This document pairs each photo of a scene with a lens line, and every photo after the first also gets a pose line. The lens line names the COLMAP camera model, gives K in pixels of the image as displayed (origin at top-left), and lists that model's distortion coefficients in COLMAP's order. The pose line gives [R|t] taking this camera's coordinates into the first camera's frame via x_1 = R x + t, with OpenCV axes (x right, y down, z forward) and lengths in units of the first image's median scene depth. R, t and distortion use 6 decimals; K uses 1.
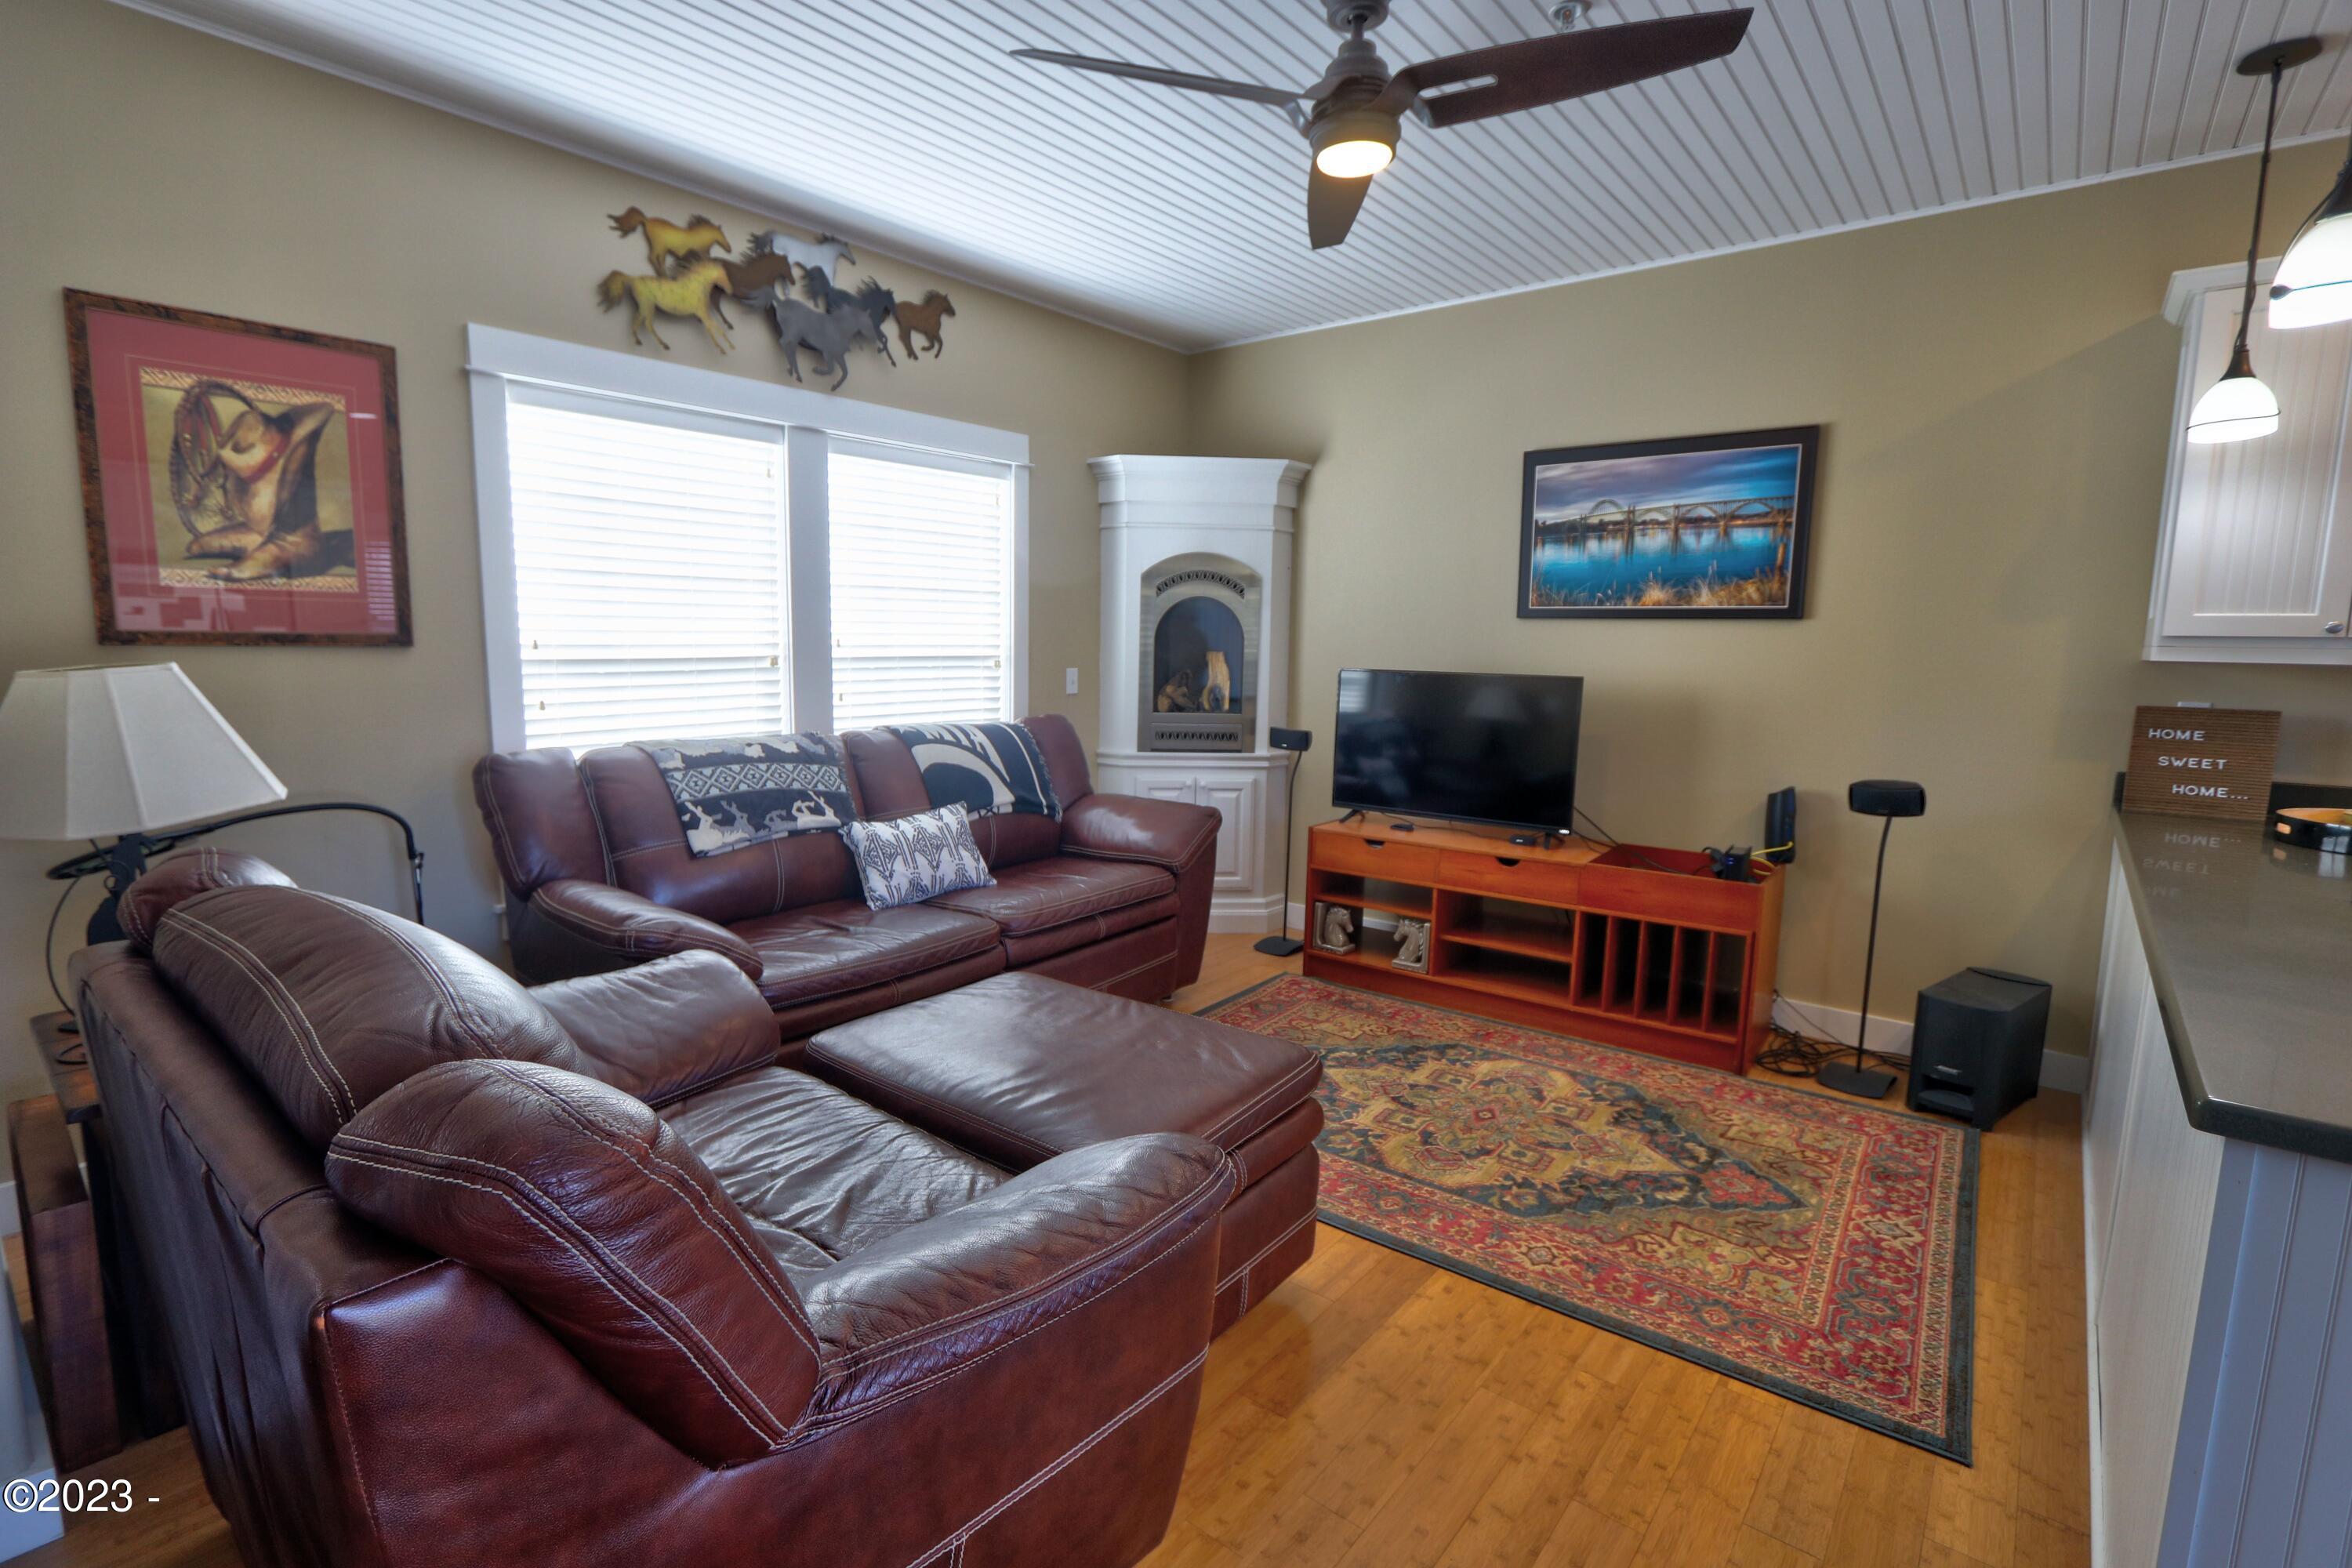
lens RADIAL K [[1086.8, 0, 1162.1], [0, 1086.8, 784.6], [0, 0, 1]] dist [-0.018678, 0.003003]
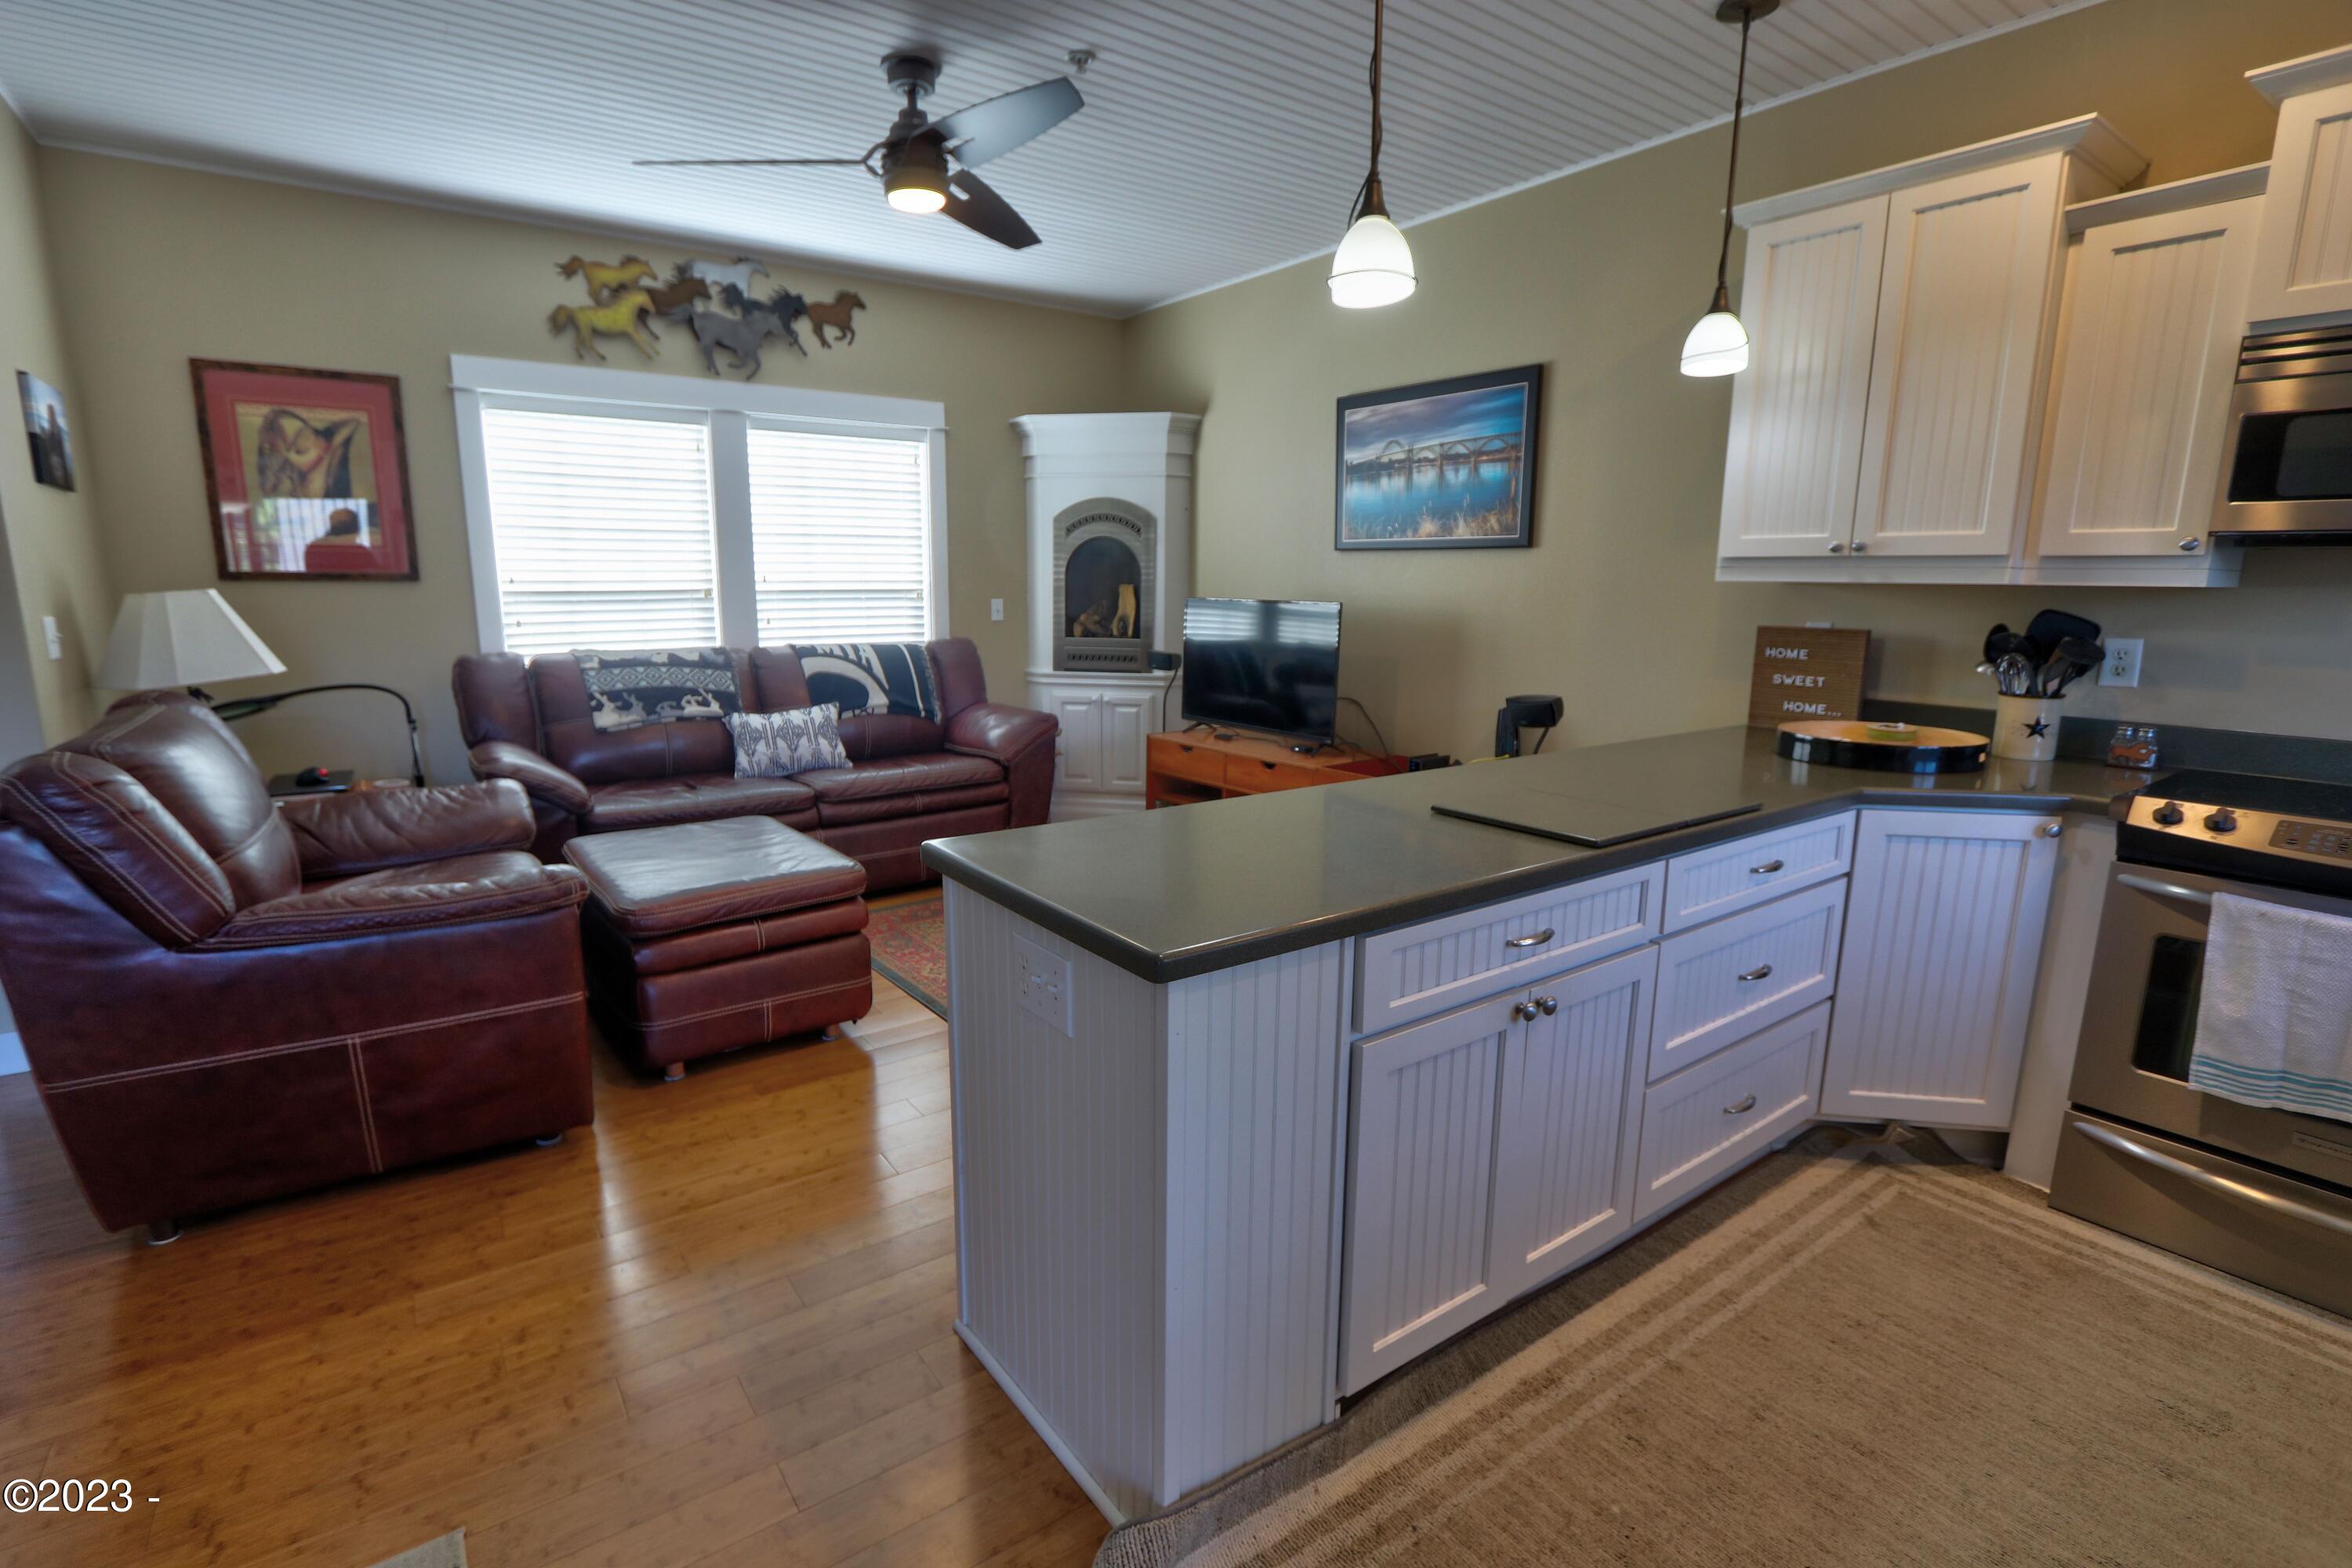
lens RADIAL K [[1086.8, 0, 1172.8], [0, 1086.8, 796.0], [0, 0, 1]] dist [-0.018678, 0.003003]
pose [[0.968262, 0.041718, -0.246429, 0.565328], [-0.026690, 0.997592, 0.064011, 0.036090], [0.248506, -0.055403, 0.967045, -0.156379]]
